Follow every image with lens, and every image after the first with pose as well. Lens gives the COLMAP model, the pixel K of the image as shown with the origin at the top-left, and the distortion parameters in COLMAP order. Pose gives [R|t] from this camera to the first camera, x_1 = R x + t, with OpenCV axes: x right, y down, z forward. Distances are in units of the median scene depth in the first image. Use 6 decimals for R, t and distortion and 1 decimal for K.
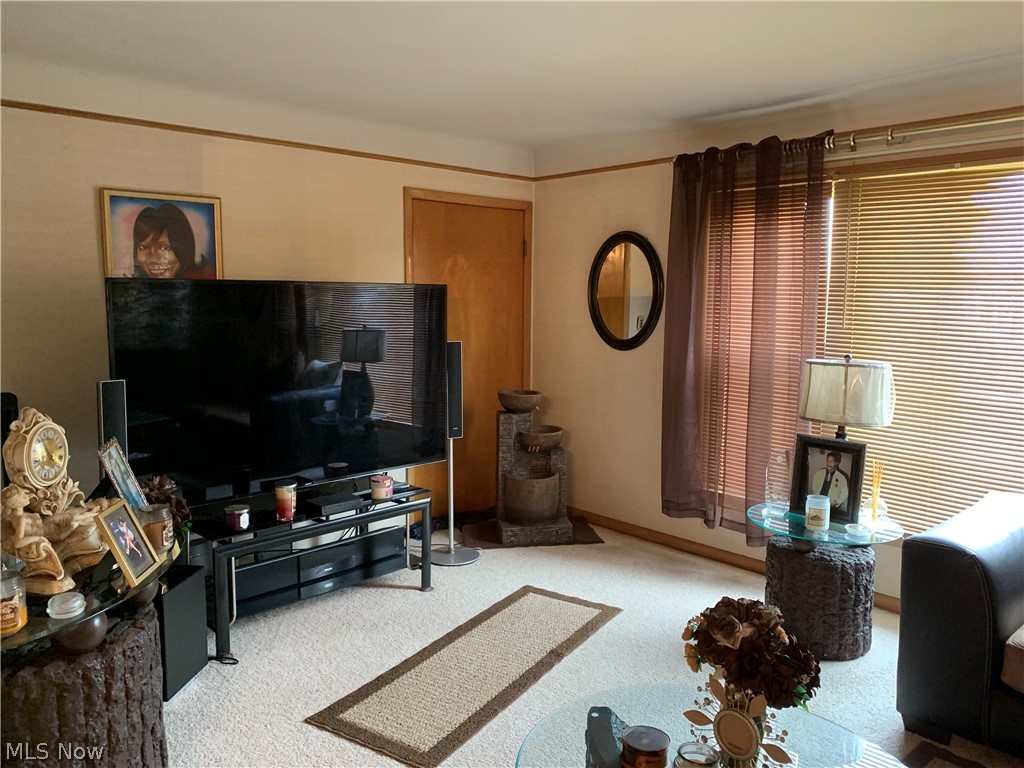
lens RADIAL K [[779.2, 0, 507.4], [0, 779.2, 372.7], [0, 0, 1]] dist [0.044930, -0.047352]
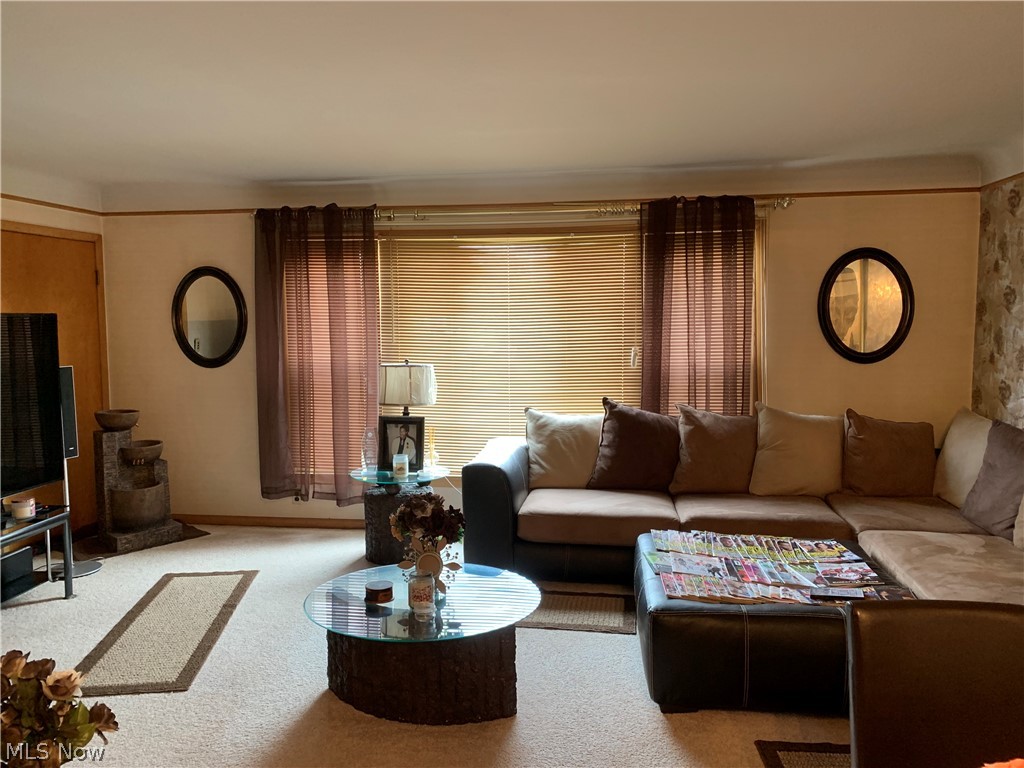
lens RADIAL K [[779.2, 0, 513.5], [0, 779.2, 383.8], [0, 0, 1]] dist [0.044930, -0.047352]
pose [[0.773000, -0.067409, 0.630815, -0.292155], [0.076240, 0.997003, 0.013116, 0.016473], [-0.629808, 0.037955, 0.775823, -0.231969]]
